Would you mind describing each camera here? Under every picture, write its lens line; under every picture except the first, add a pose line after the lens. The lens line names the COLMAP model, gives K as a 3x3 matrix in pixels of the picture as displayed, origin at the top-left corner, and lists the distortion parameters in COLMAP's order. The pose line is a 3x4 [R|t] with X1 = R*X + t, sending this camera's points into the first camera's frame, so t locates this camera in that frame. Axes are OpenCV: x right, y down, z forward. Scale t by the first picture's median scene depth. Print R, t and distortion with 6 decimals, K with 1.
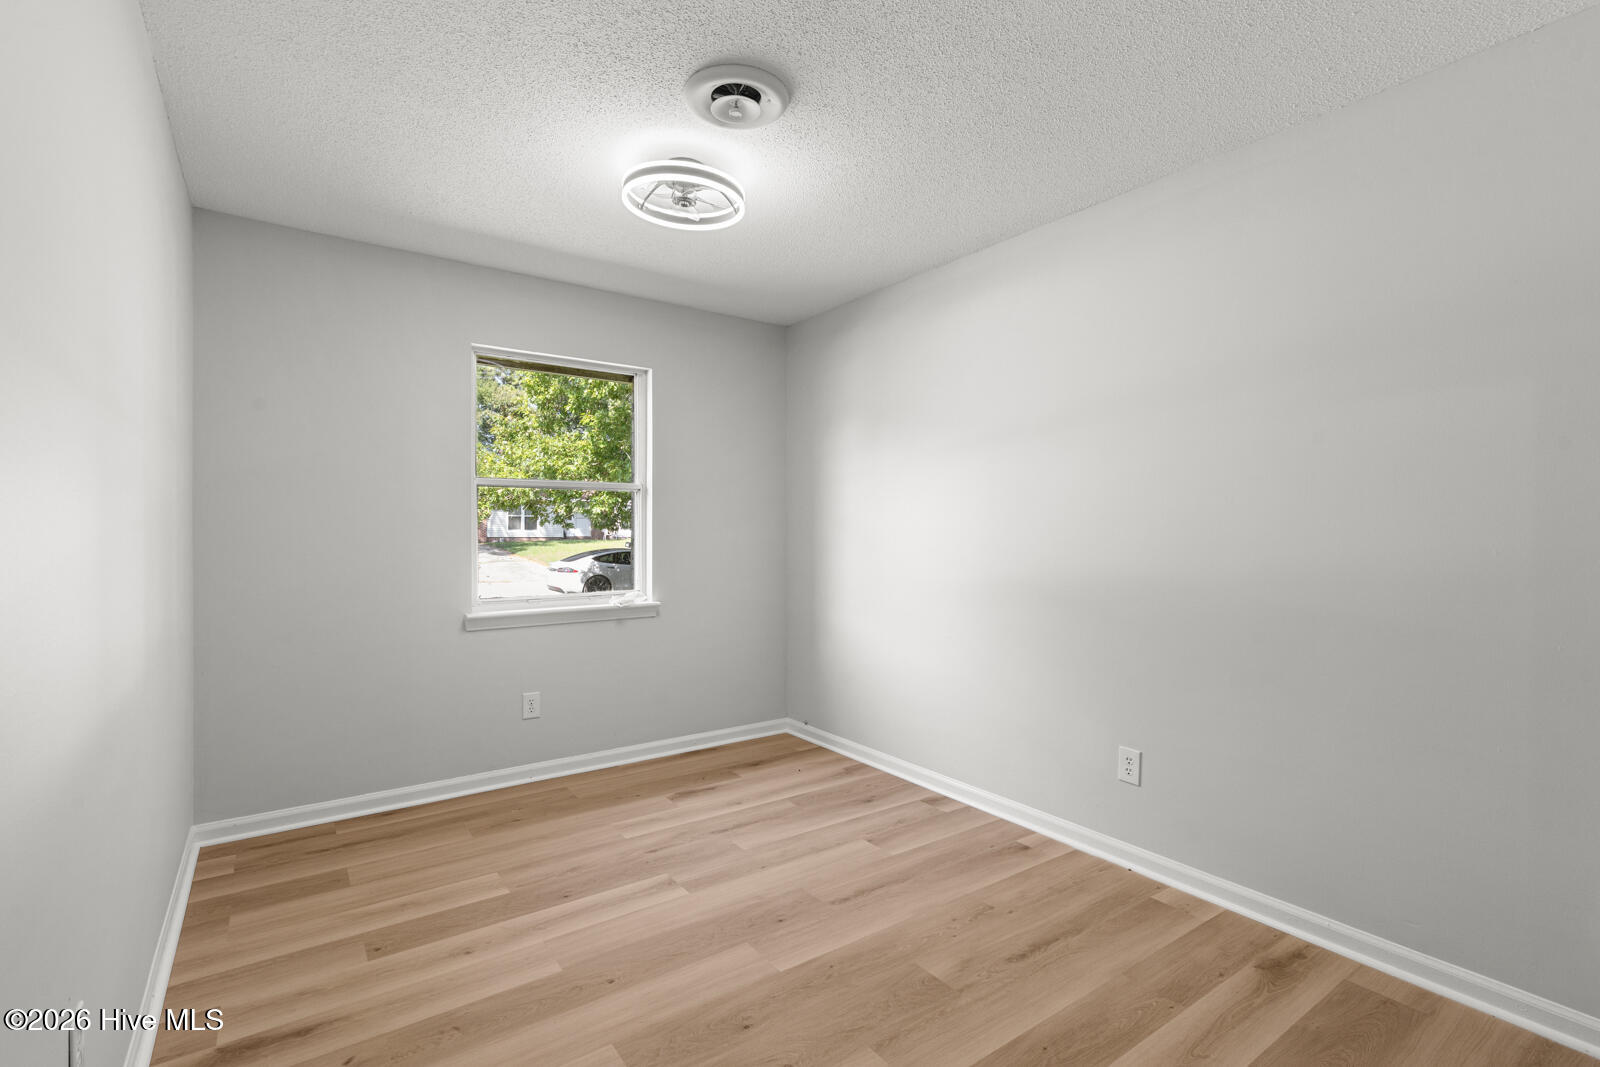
lens RADIAL K [[732.3, 0, 796.1], [0, 732.3, 533.0], [0, 0, 1]] dist [-0.000508, -0.000417]
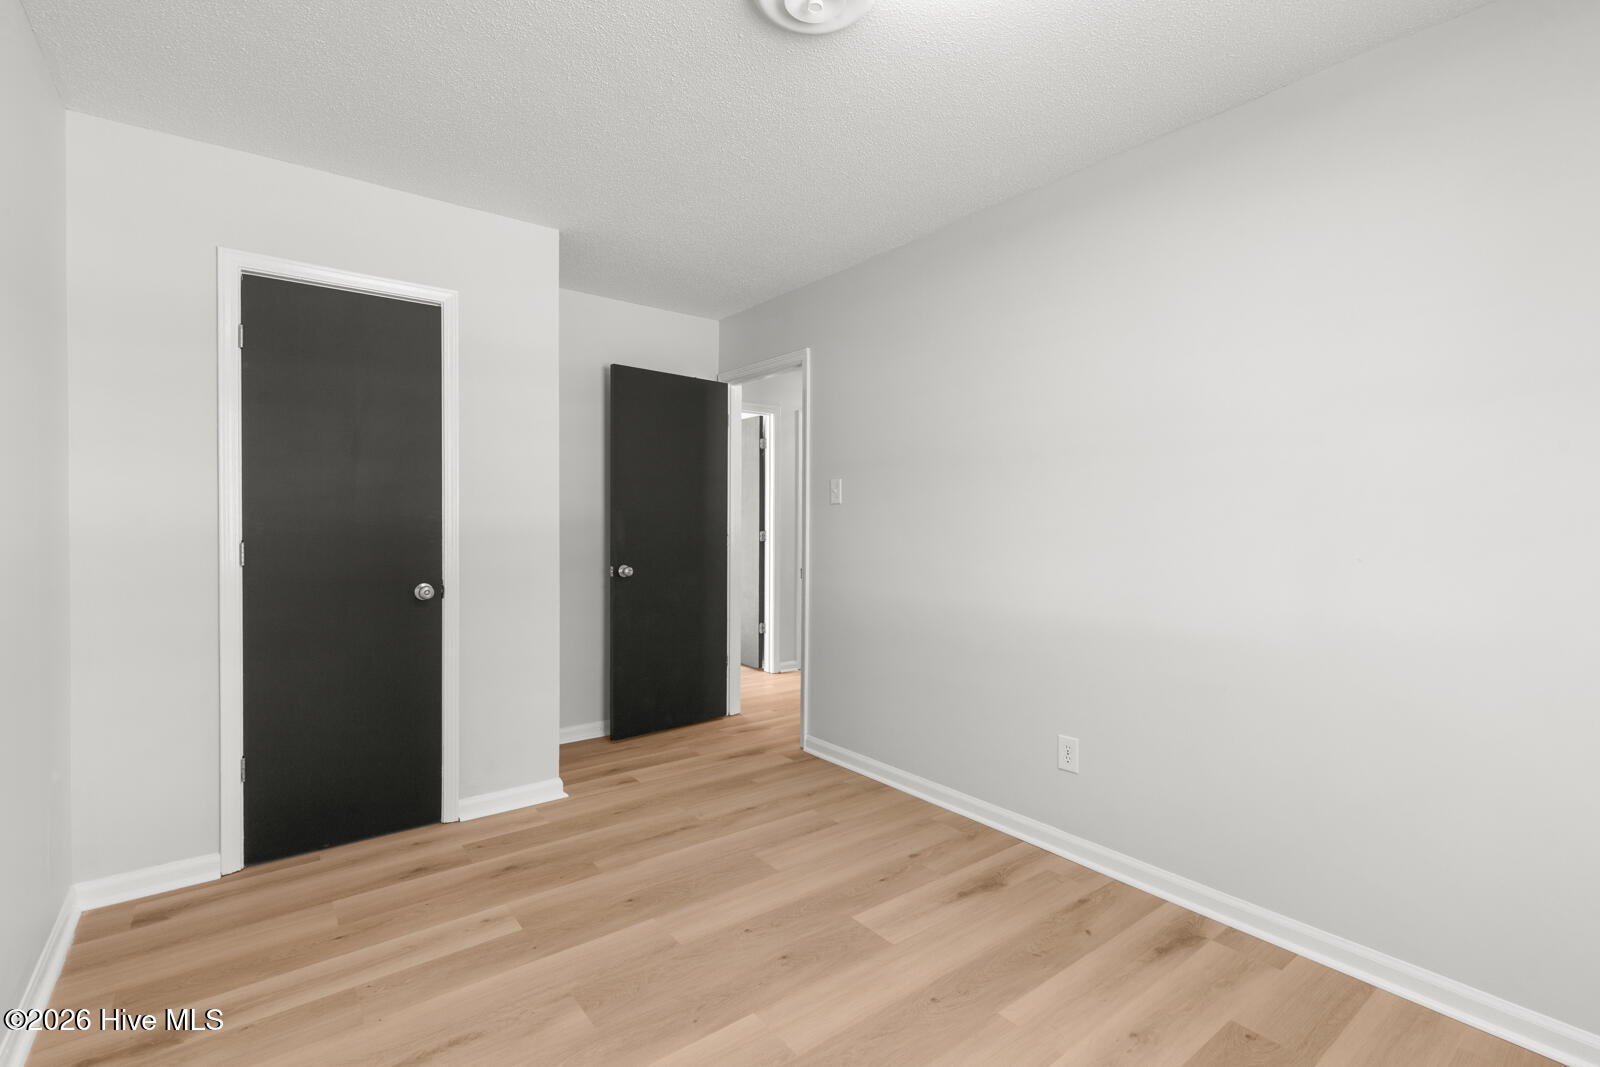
lens RADIAL K [[732.3, 0, 791.5], [0, 732.3, 529.0], [0, 0, 1]] dist [-0.000508, -0.000417]
pose [[-0.999588, -0.005446, -0.028164, -0.040571], [-0.005759, 0.999922, 0.011042, -0.003020], [0.028101, 0.011199, -0.999542, 1.963852]]
